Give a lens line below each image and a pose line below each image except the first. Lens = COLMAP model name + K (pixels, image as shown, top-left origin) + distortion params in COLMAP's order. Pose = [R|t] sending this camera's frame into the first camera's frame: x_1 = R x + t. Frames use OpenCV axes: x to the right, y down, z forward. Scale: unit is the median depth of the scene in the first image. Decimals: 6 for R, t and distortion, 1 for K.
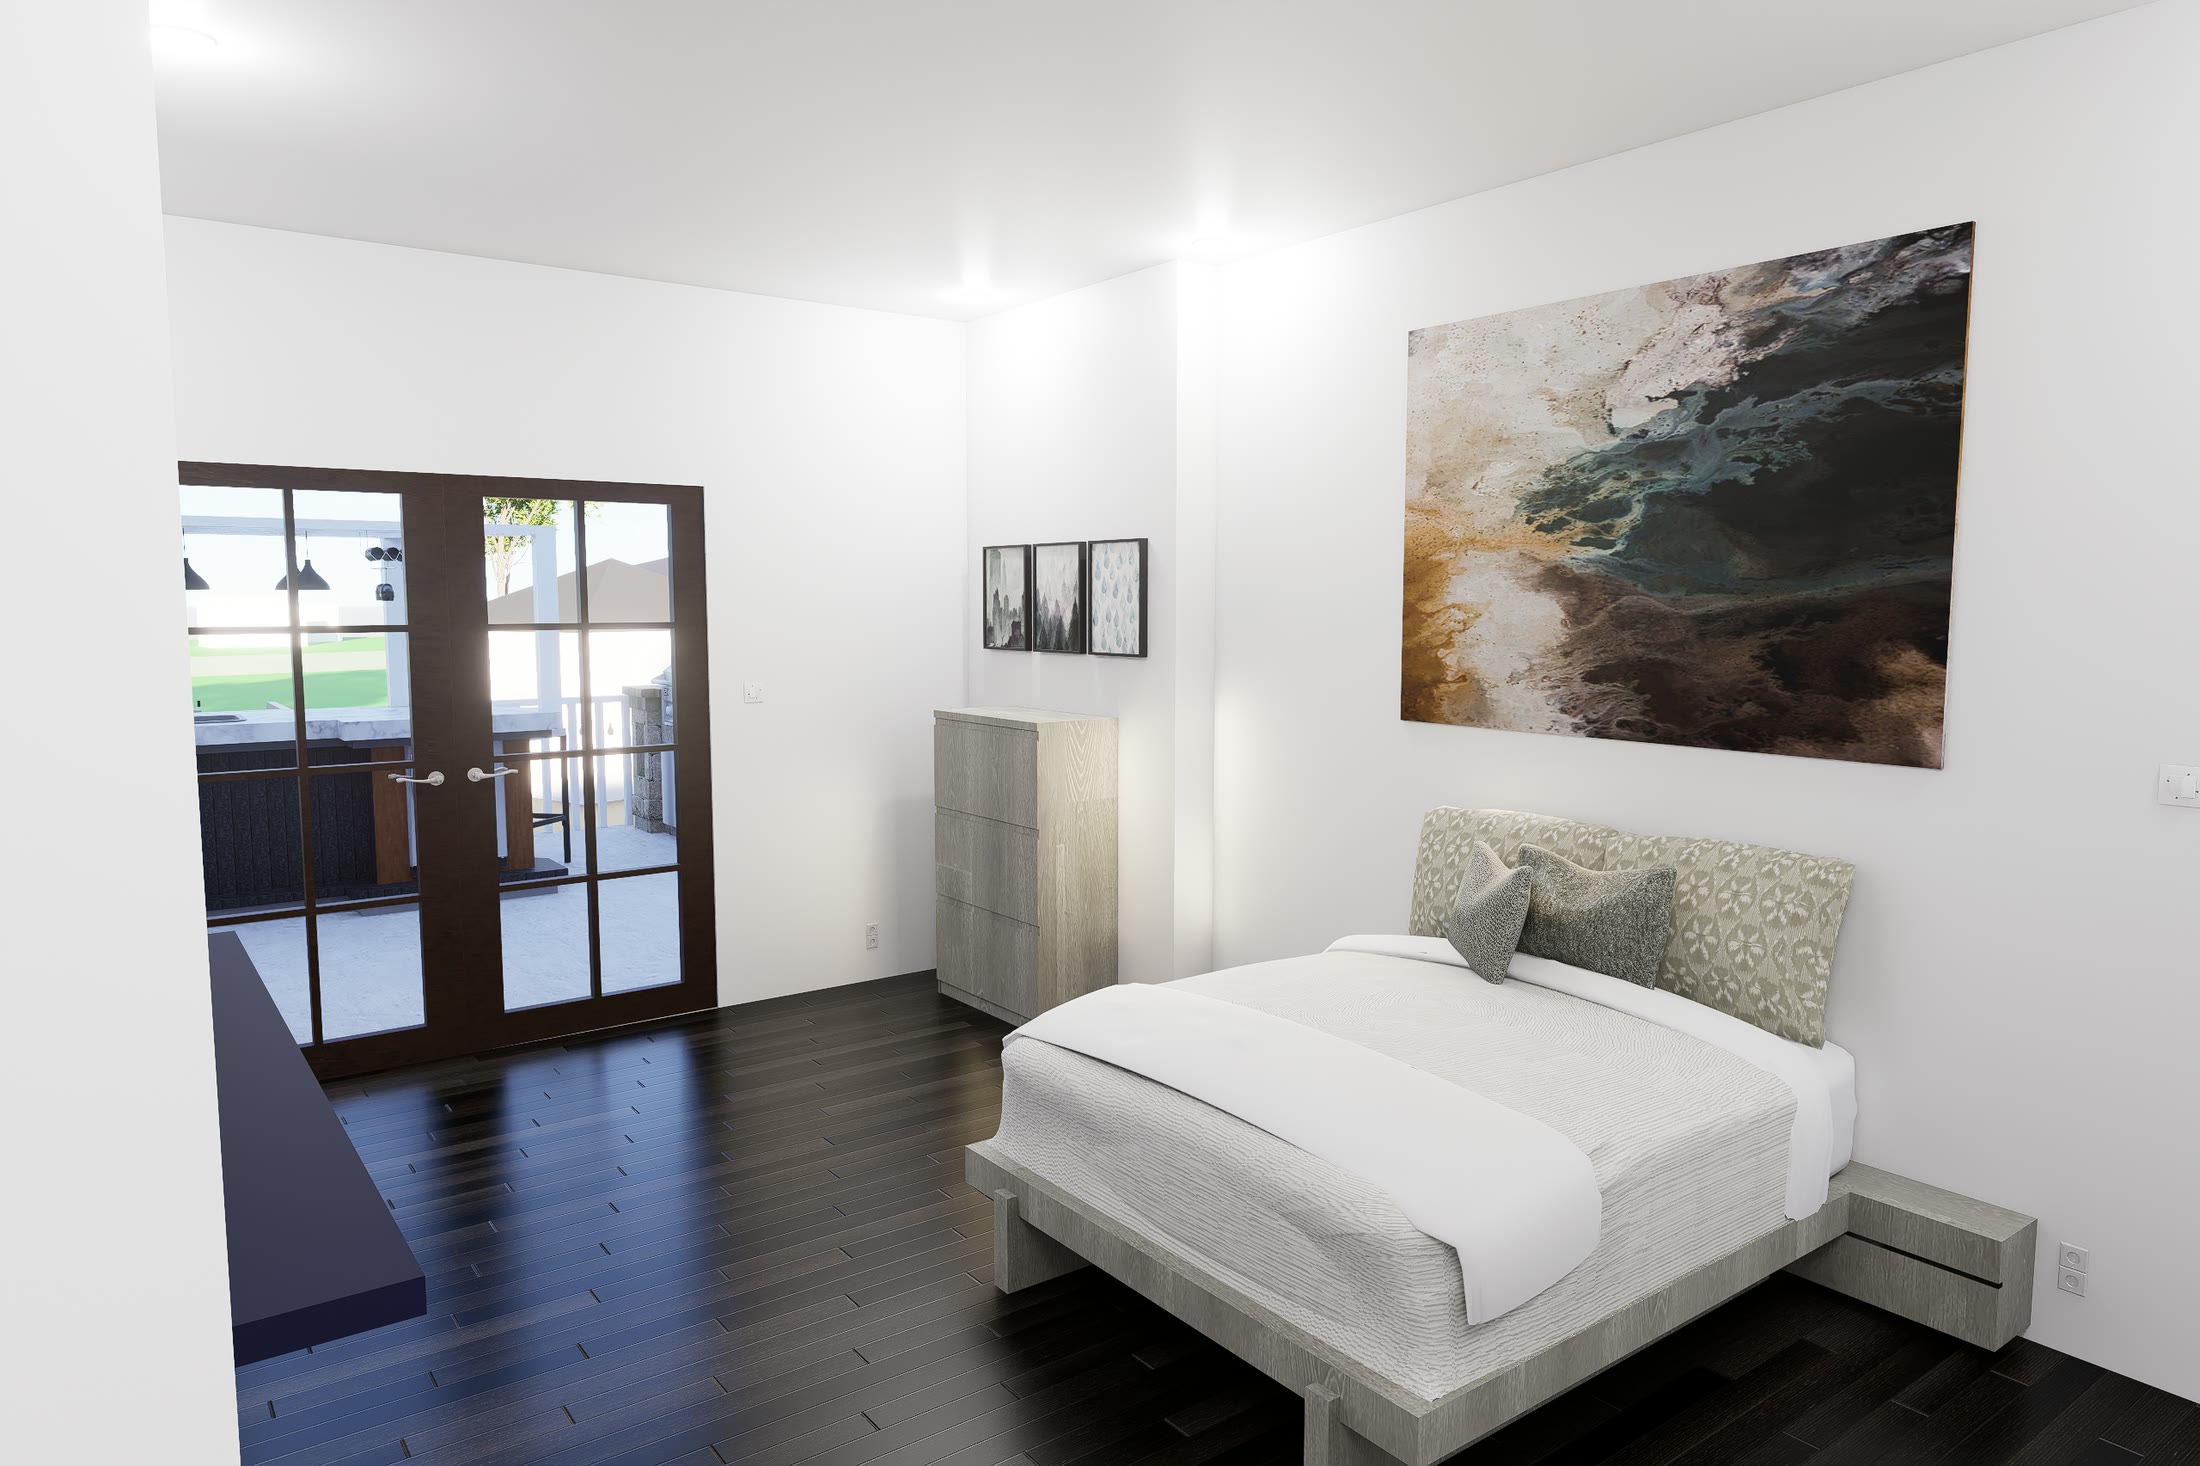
lens RADIAL K [[1398.9, 0, 1094.4], [0, 1398.9, 738.7], [0, 0, 1]] dist [0.008755, 0.002516]
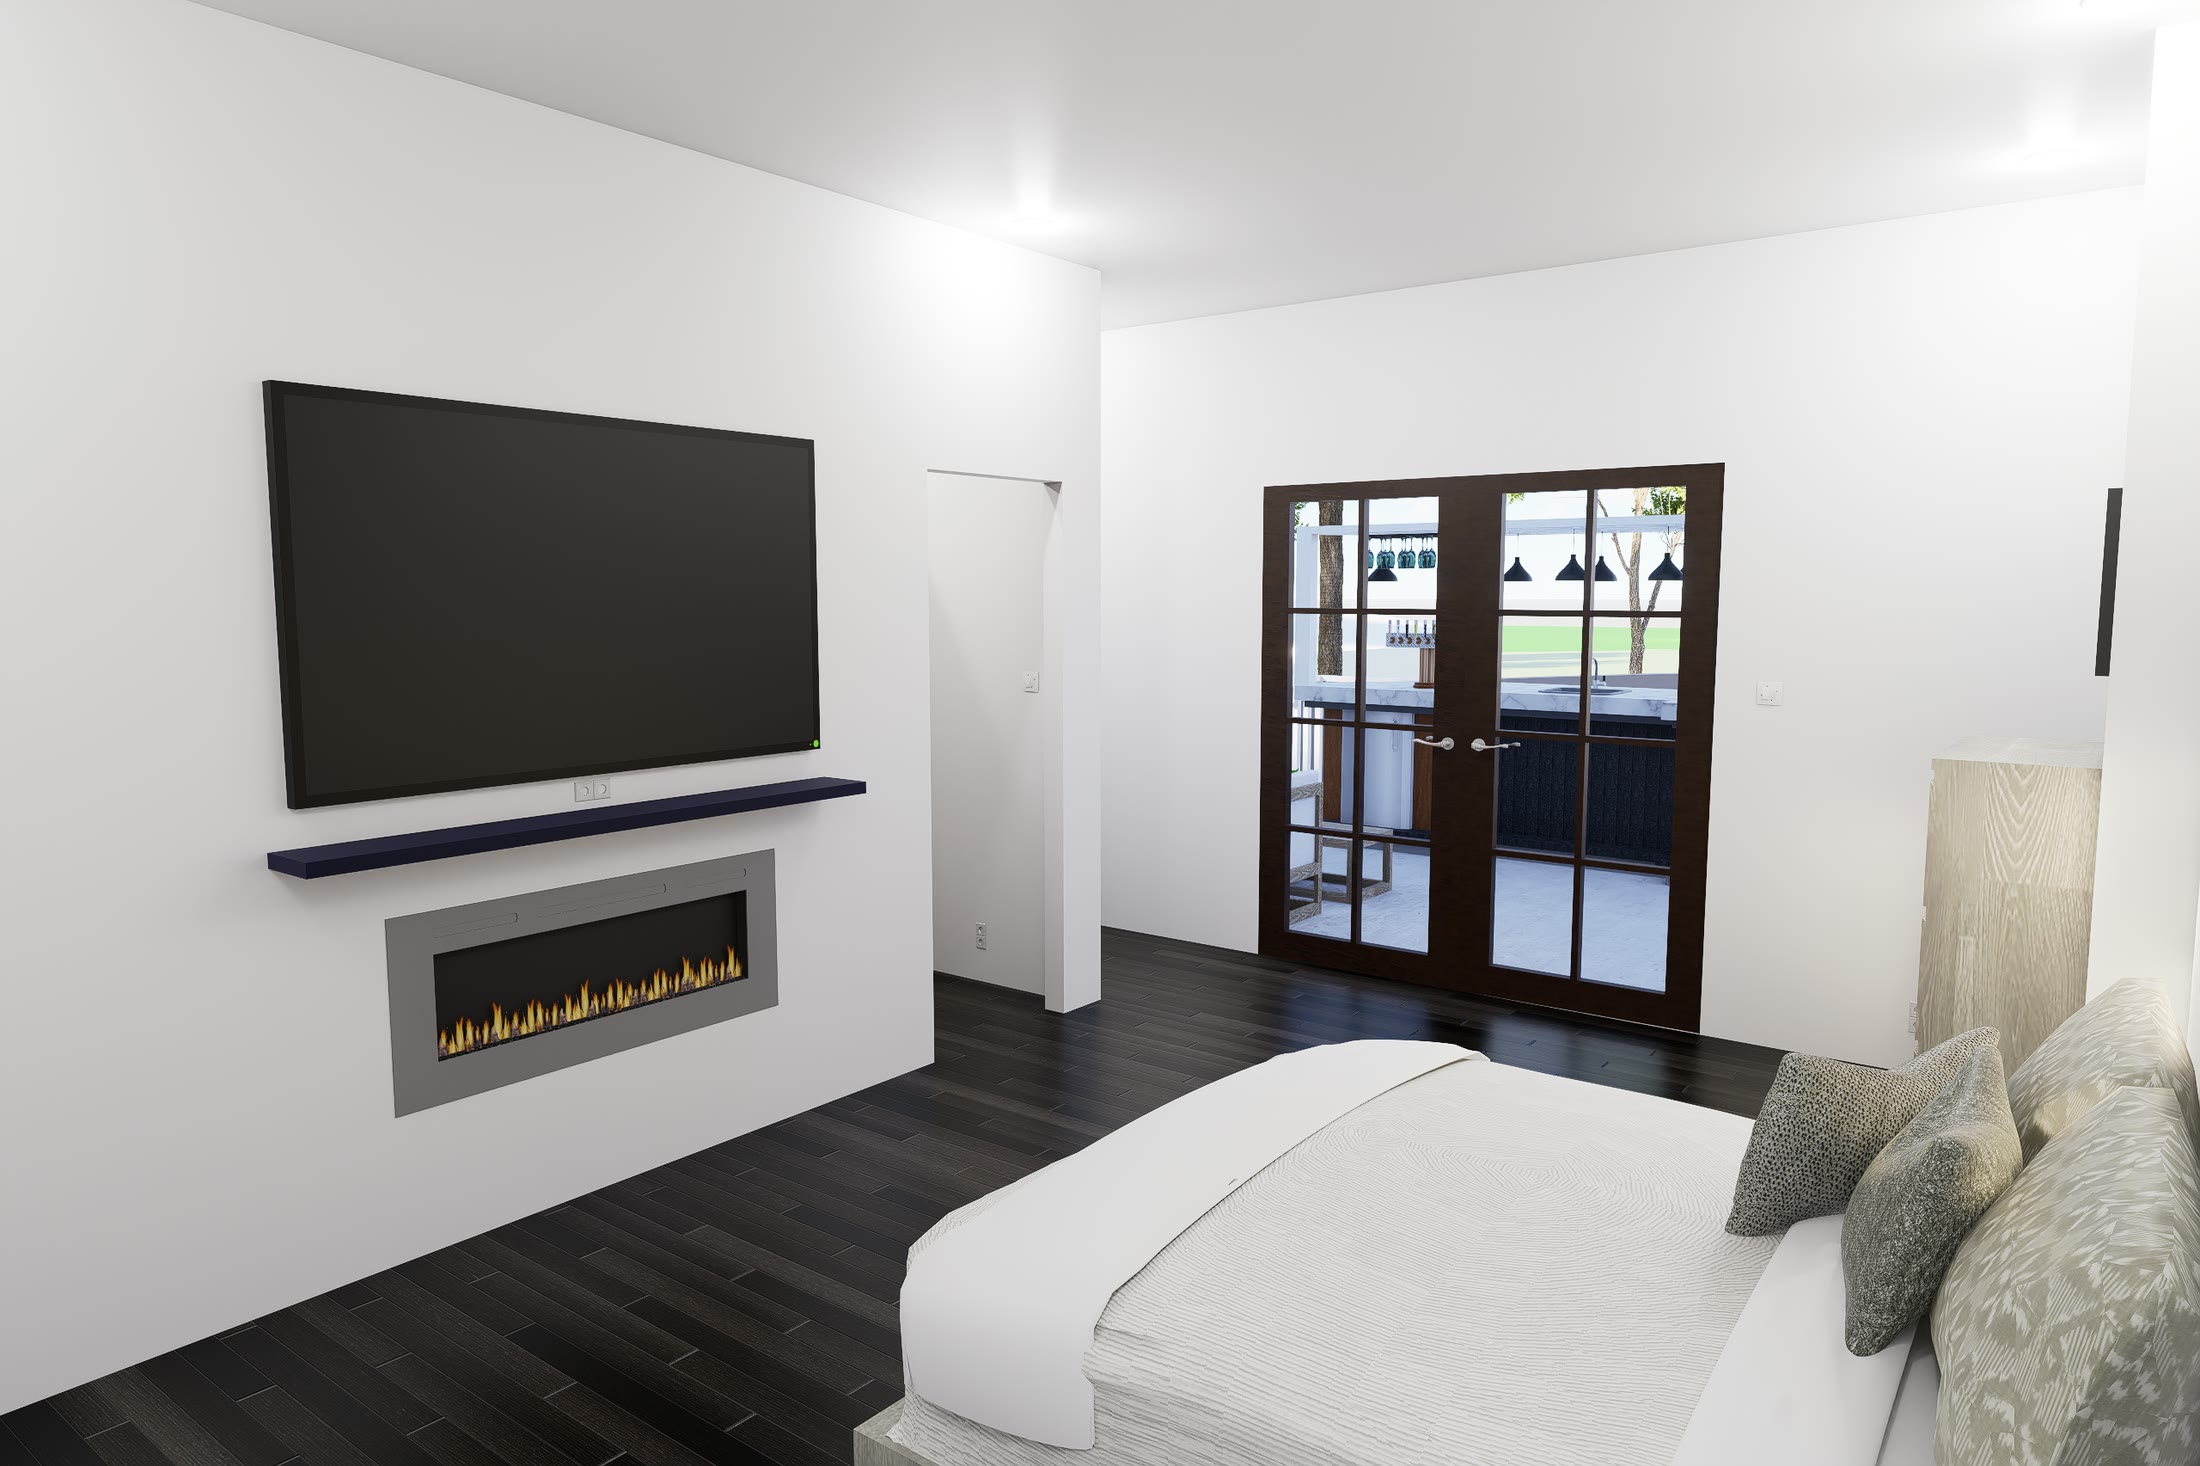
lens RADIAL K [[1398.9, 0, 1093.6], [0, 1398.9, 726.5], [0, 0, 1]] dist [0.008755, 0.002516]
pose [[0.282488, 0.094405, -0.954614, 0.514309], [-0.093779, 0.993097, 0.070460, -0.037315], [0.954676, 0.069618, 0.289391, 0.375087]]
